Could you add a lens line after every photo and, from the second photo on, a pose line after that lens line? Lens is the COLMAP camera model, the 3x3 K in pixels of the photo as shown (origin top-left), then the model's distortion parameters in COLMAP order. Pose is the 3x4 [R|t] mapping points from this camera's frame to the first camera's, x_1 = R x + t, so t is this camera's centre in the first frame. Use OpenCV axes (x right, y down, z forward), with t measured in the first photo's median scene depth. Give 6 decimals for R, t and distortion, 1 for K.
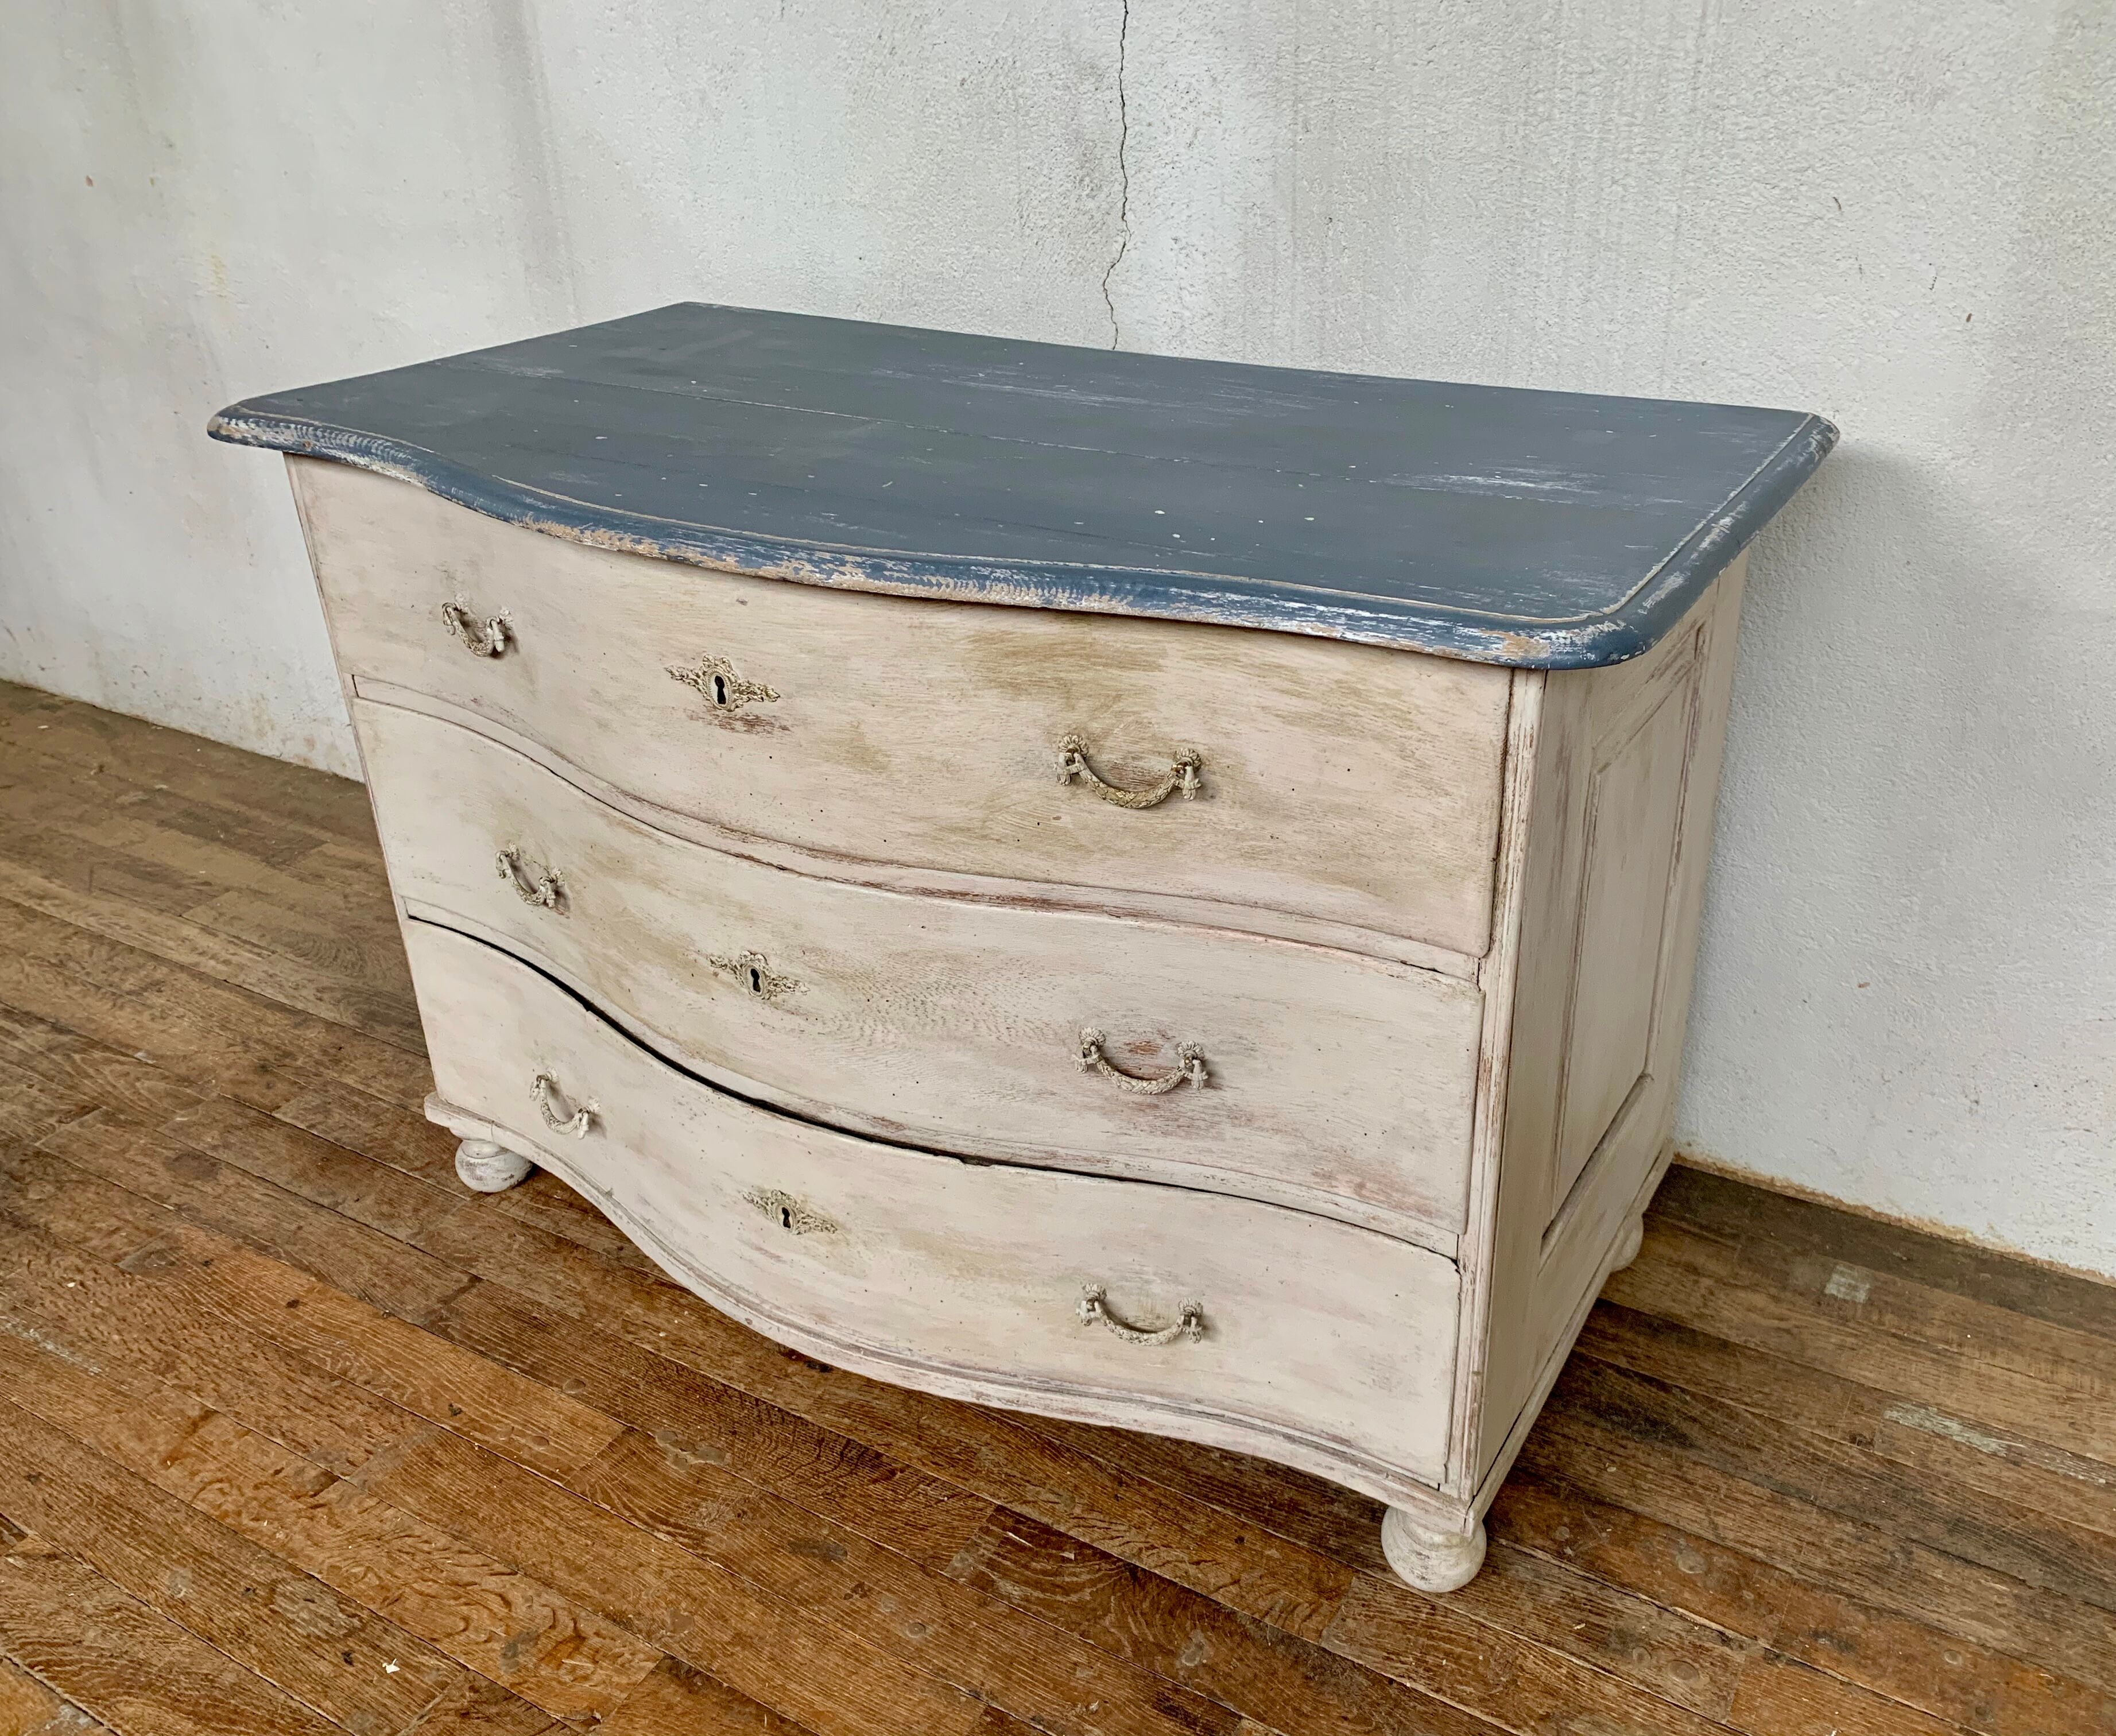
lens RADIAL K [[1757.2, 0, 1149.2], [0, 1757.2, 859.1], [0, 0, 1]] dist [0.093012, -0.161885]
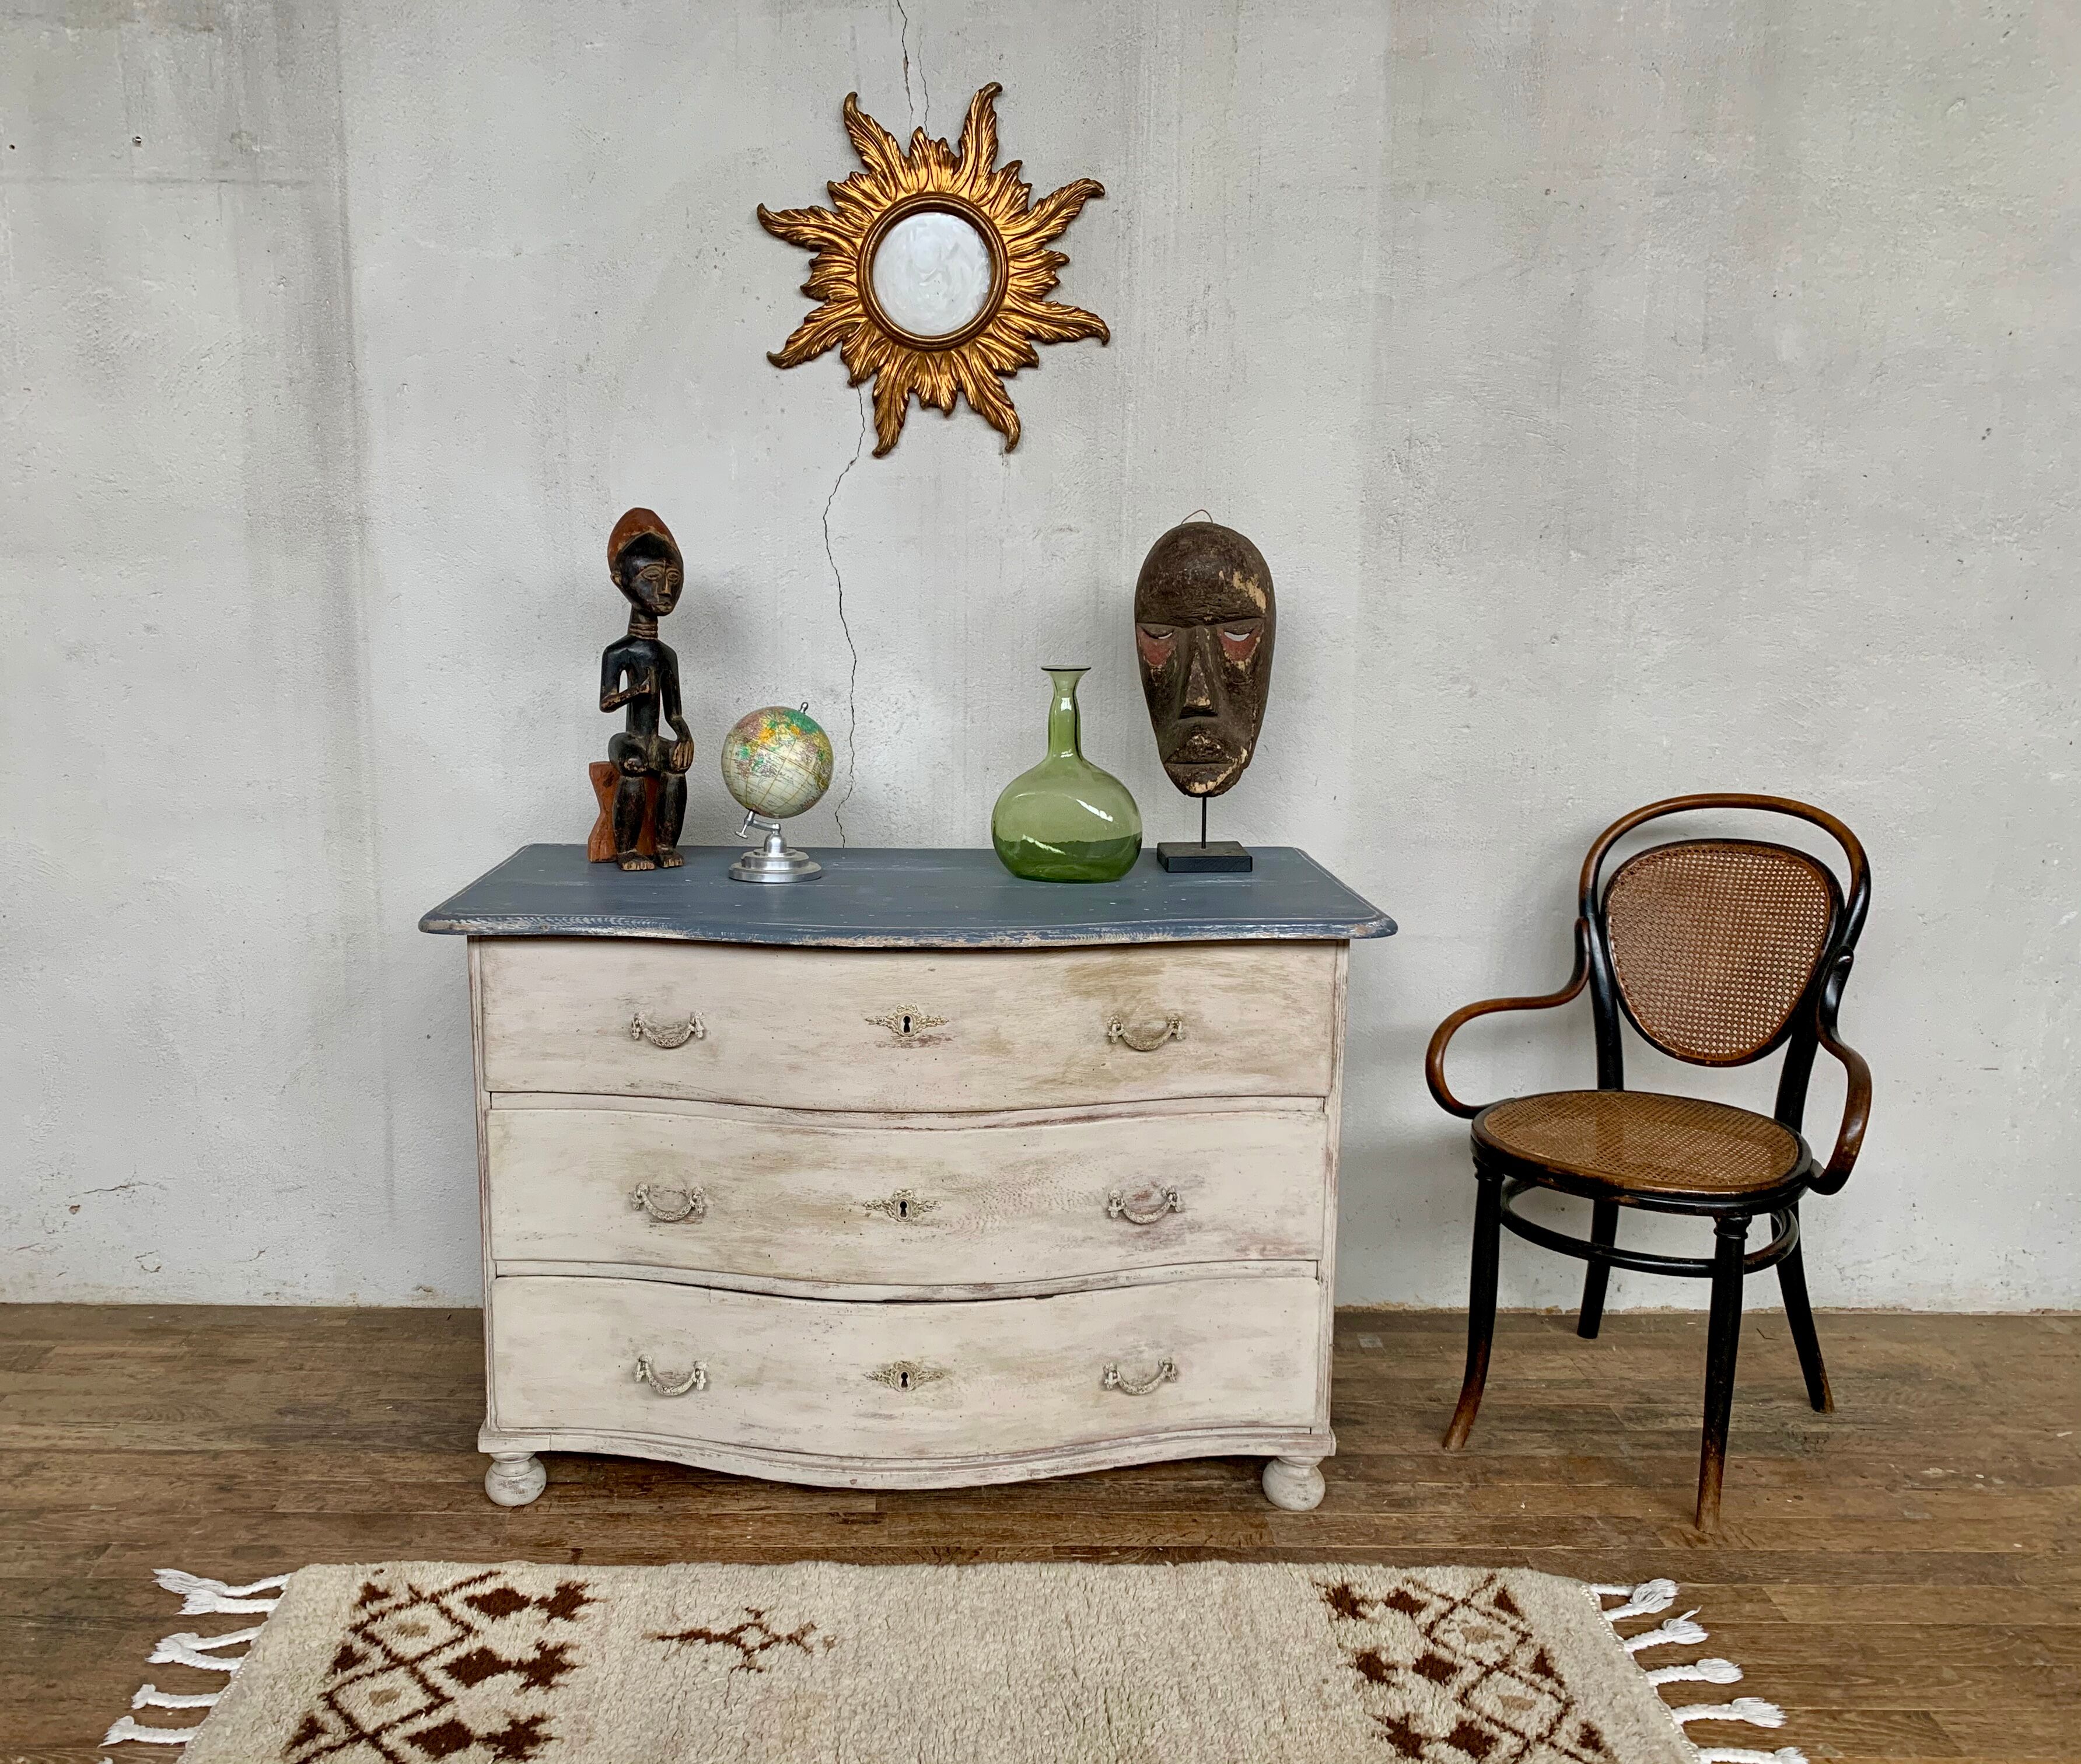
lens RADIAL K [[1766.9, 0, 899.2], [0, 1766.9, 881.8], [0, 0, 1]] dist [0.158035, -0.389012]
pose [[0.873029, -0.070621, 0.482528, -0.998040], [0.207918, 0.948925, -0.237301, 0.170284], [-0.441124, 0.307496, 0.843122, -0.479442]]
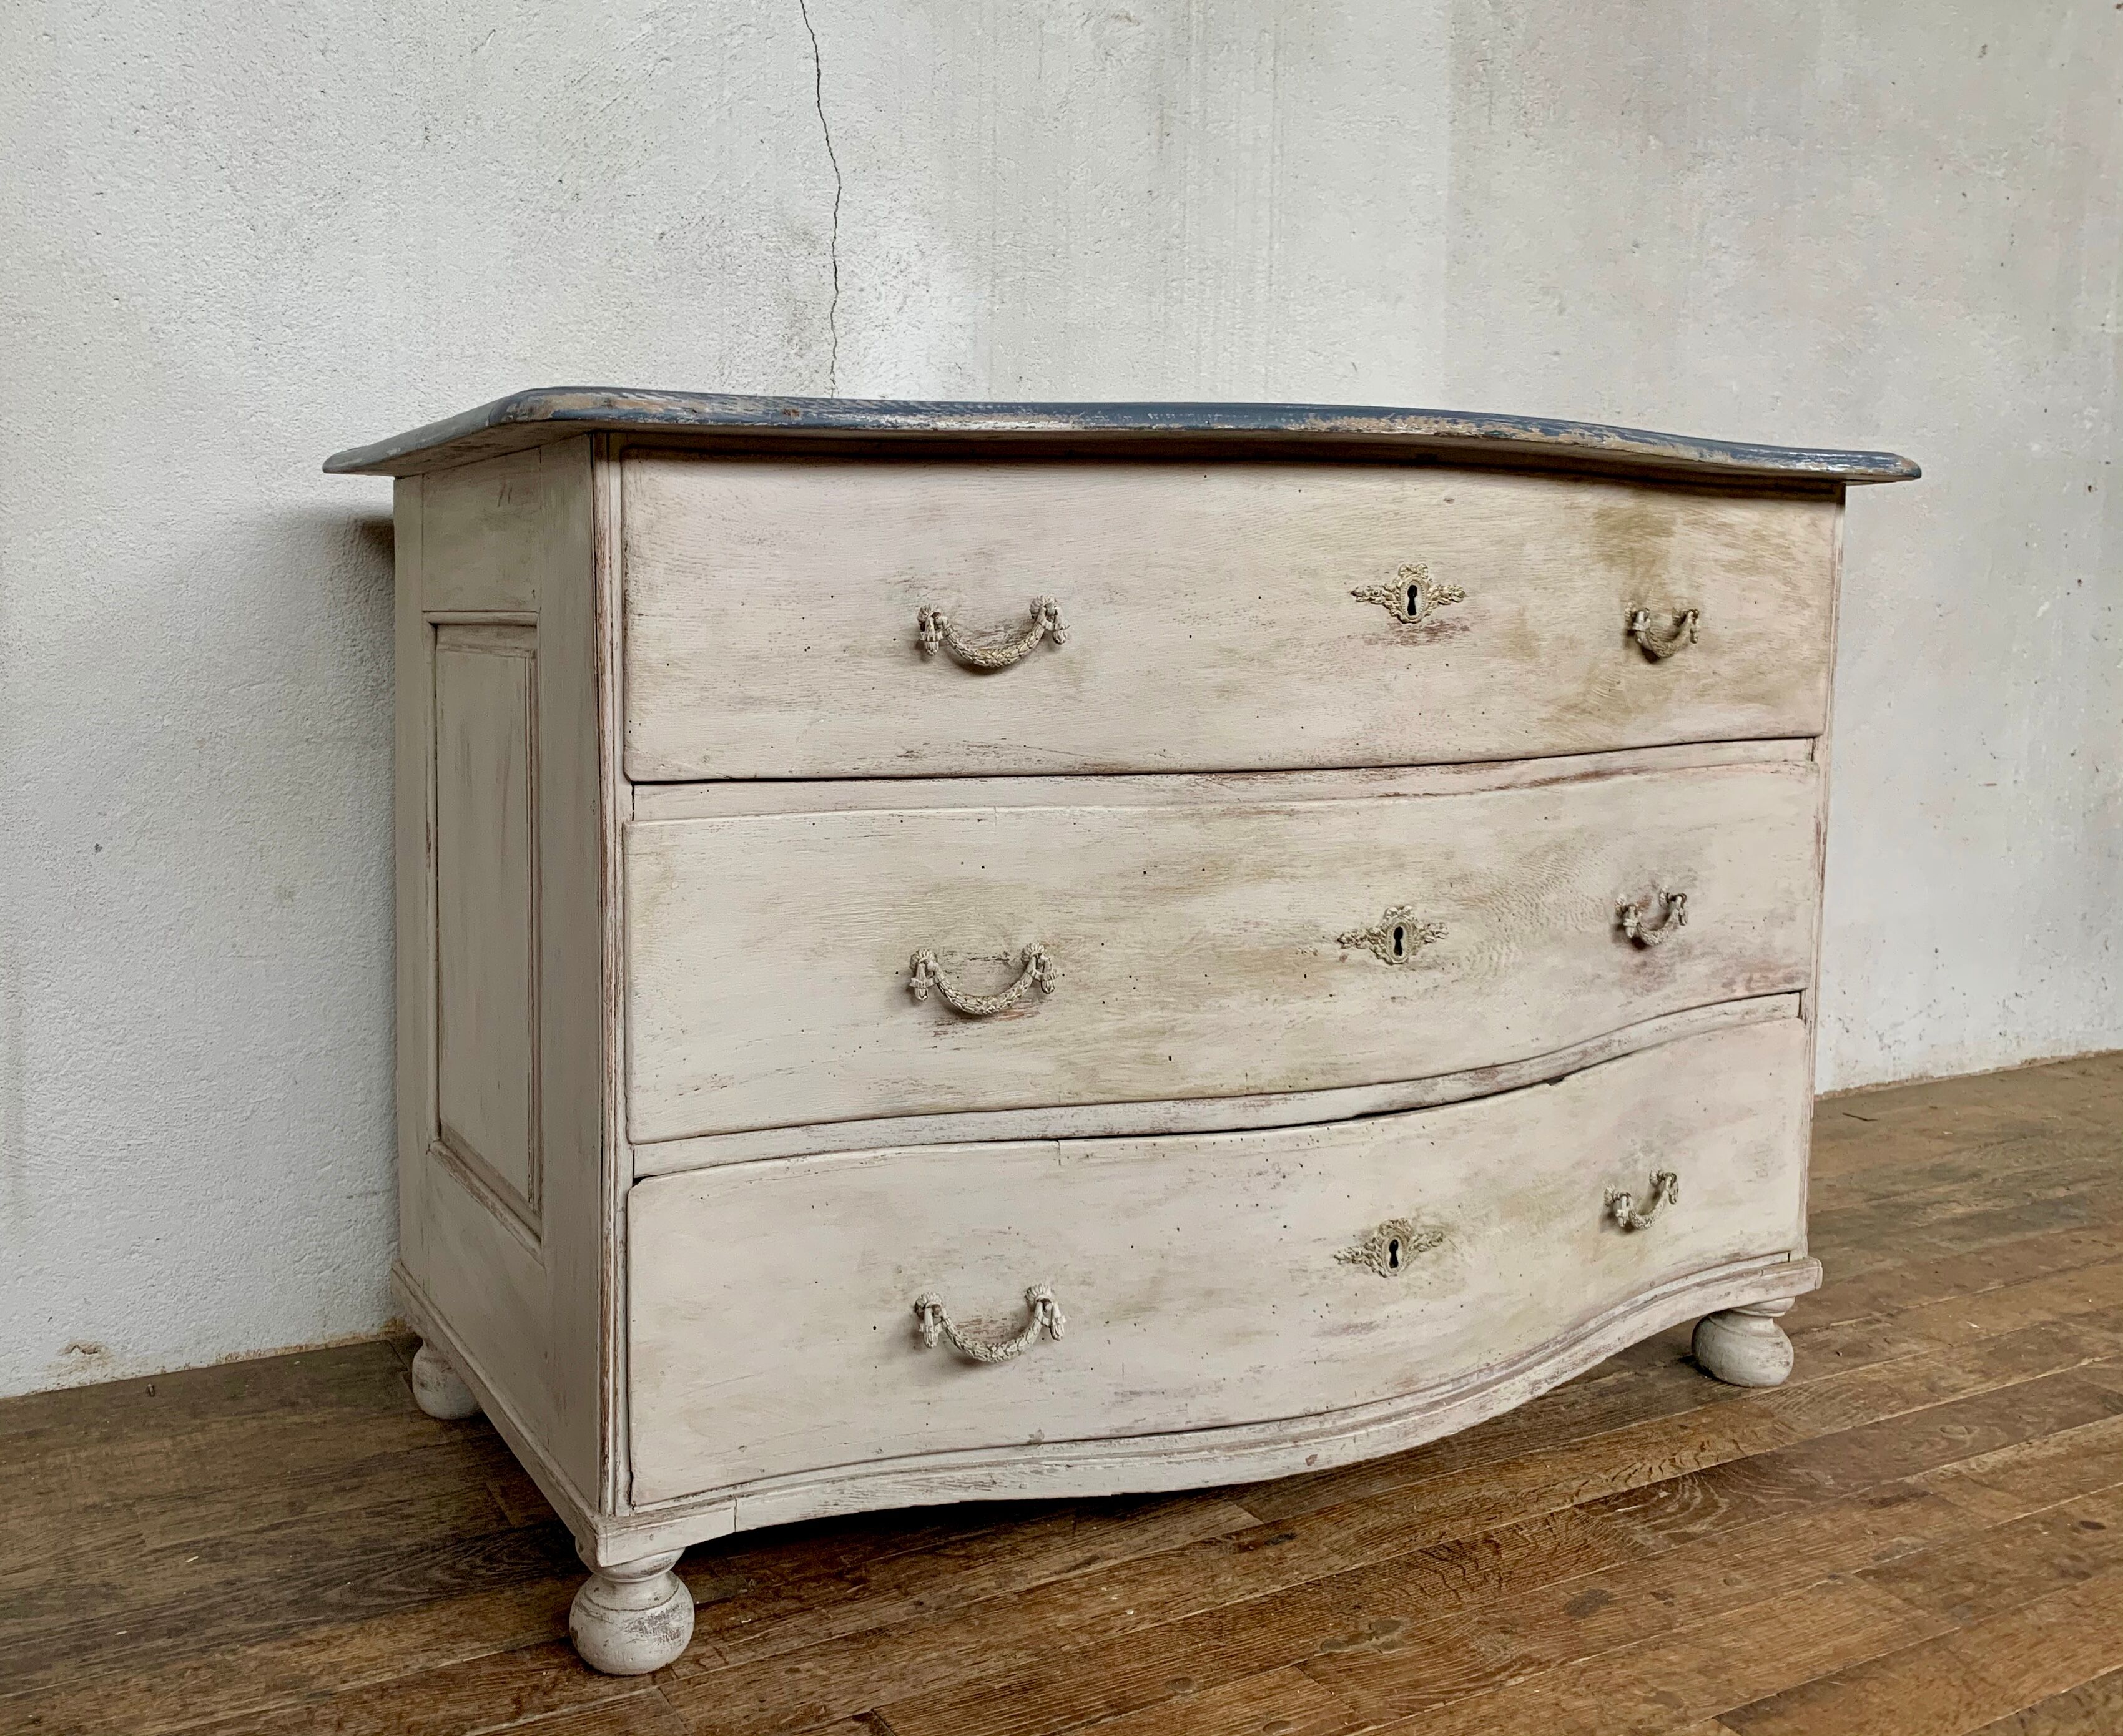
lens RADIAL K [[1908.1, 0, 848.9], [0, 1908.1, 786.0], [0, 0, 1]] dist [0.041123, -0.031334]
pose [[0.560960, -0.062899, 0.825450, -1.196042], [0.364804, 0.913857, -0.178278, 0.068123], [-0.743130, 0.401134, 0.535583, 0.646318]]
